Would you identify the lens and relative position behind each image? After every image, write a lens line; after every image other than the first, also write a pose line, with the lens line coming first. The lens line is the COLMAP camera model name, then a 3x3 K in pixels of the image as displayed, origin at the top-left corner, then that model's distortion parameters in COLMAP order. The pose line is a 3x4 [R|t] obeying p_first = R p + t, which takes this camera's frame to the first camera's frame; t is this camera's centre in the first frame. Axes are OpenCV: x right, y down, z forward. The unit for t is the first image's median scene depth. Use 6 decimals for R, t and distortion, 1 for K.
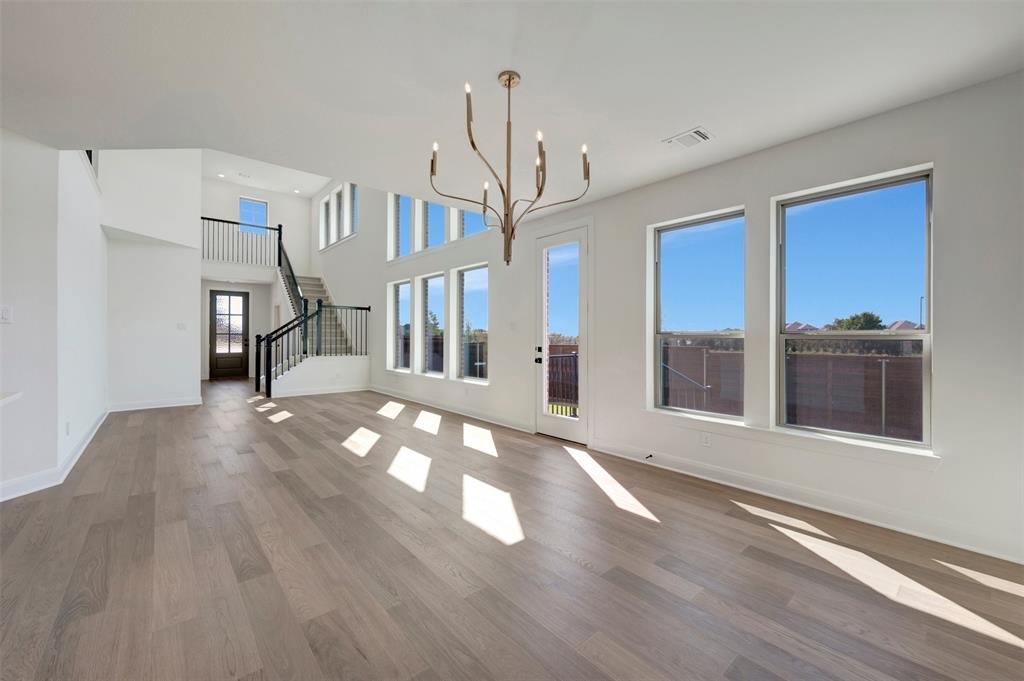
lens RADIAL K [[407.7, 0, 512.8], [0, 407.7, 337.1], [0, 0, 1]] dist [-0.001532, -0.000060]
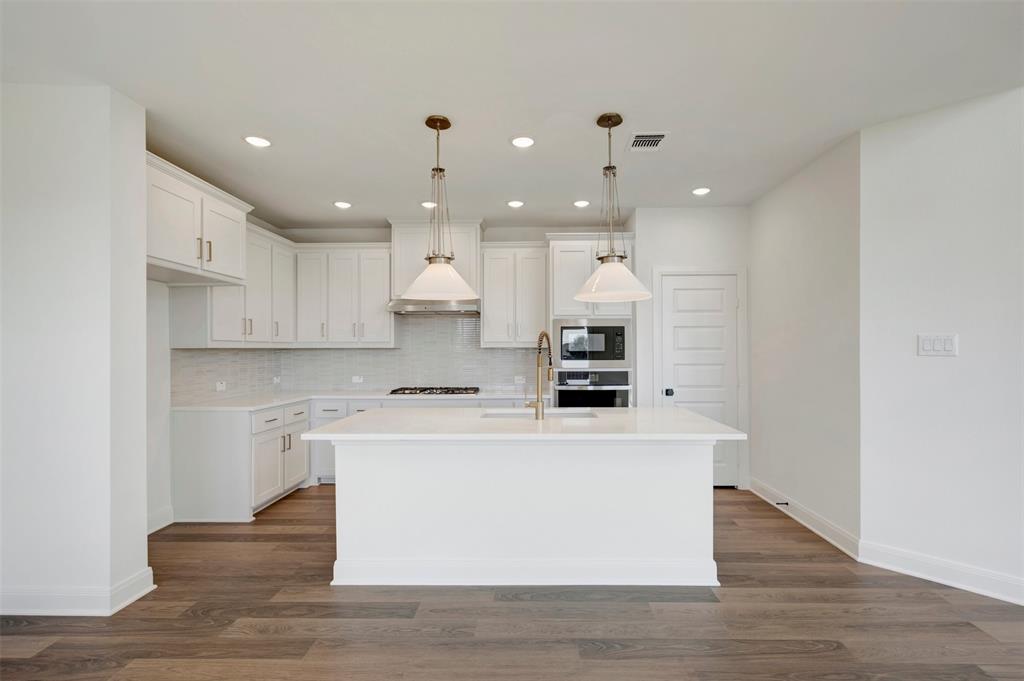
lens RADIAL K [[472.5, 0, 524.9], [0, 472.5, 348.2], [0, 0, 1]] dist [0.002176, -0.000067]
pose [[-0.665903, -0.003334, -0.746031, -0.013678], [-0.002686, 0.999994, -0.002070, -0.015443], [0.746034, 0.000625, -0.665908, 0.350632]]
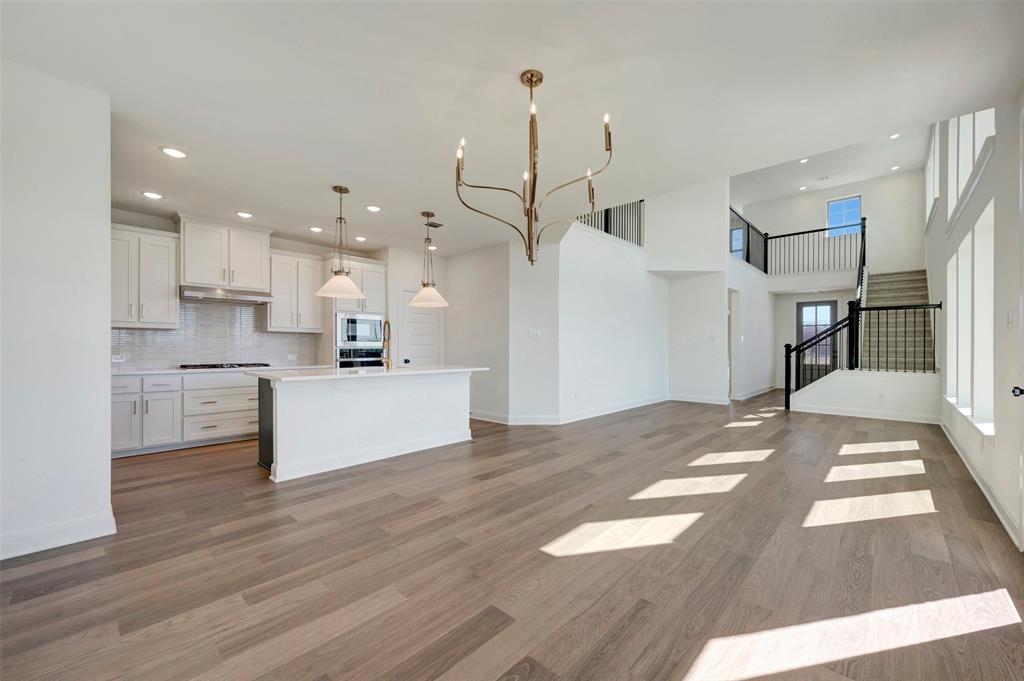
lens RADIAL K [[406.3, 0, 514.9], [0, 406.3, 348.0], [0, 0, 1]] dist [-0.000558, 0.000048]
pose [[0.112385, -0.001435, -0.993664, 0.267100], [-0.006036, 0.999980, -0.002127, 0.008233], [0.993646, 0.006236, 0.112374, 0.232125]]
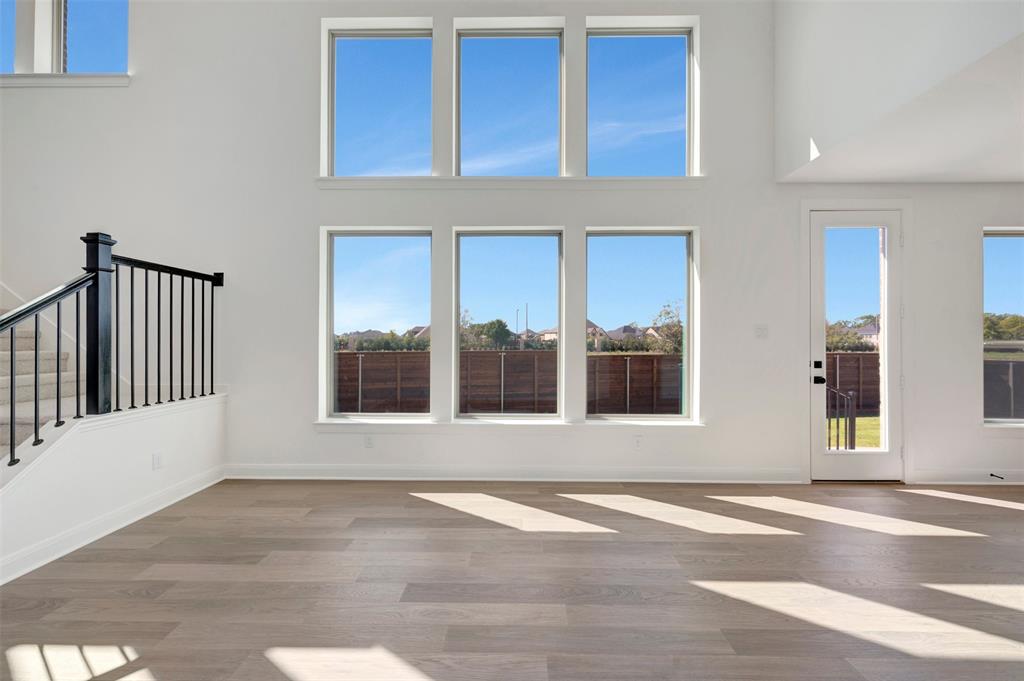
lens RADIAL K [[407.7, 0, 512.8], [0, 407.7, 337.1], [0, 0, 1]] dist [-0.001532, -0.000060]
pose [[0.663440, -0.001590, 0.748228, -0.501034], [0.003599, 0.999993, -0.001066, -0.011775], [-0.748221, 0.003400, 0.663441, 0.555843]]
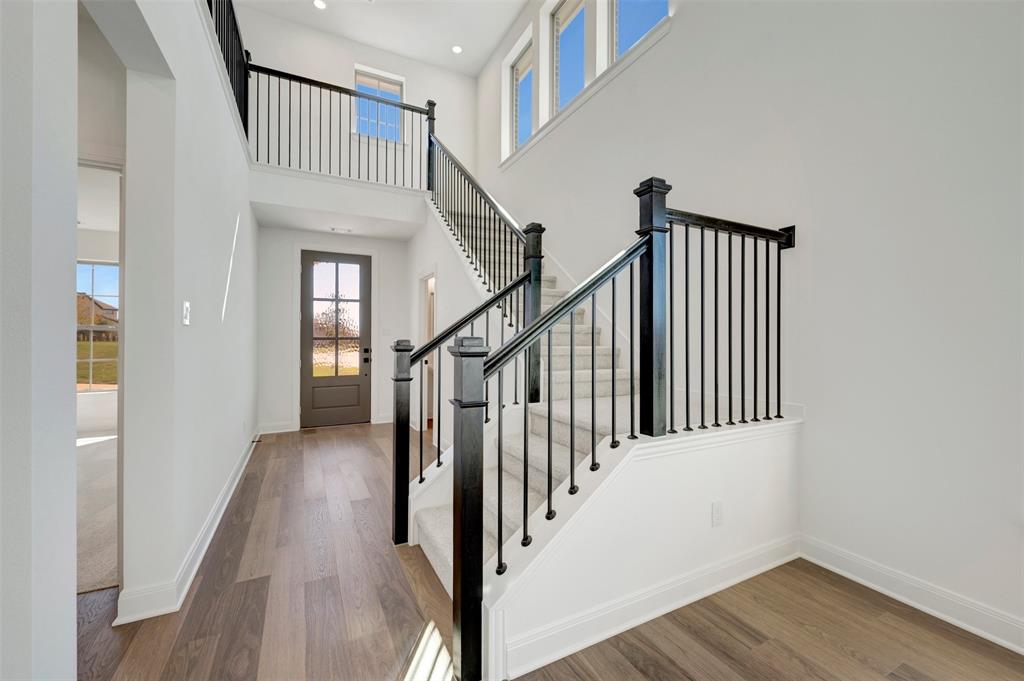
lens RADIAL K [[407.7, 0, 512.8], [0, 407.7, 337.1], [0, 0, 1]] dist [-0.001532, -0.000060]
pose [[0.971468, -0.005462, -0.237109, -0.499394], [0.003884, 0.999967, -0.007122, -0.006274], [0.237140, 0.005998, 0.971457, 0.769661]]
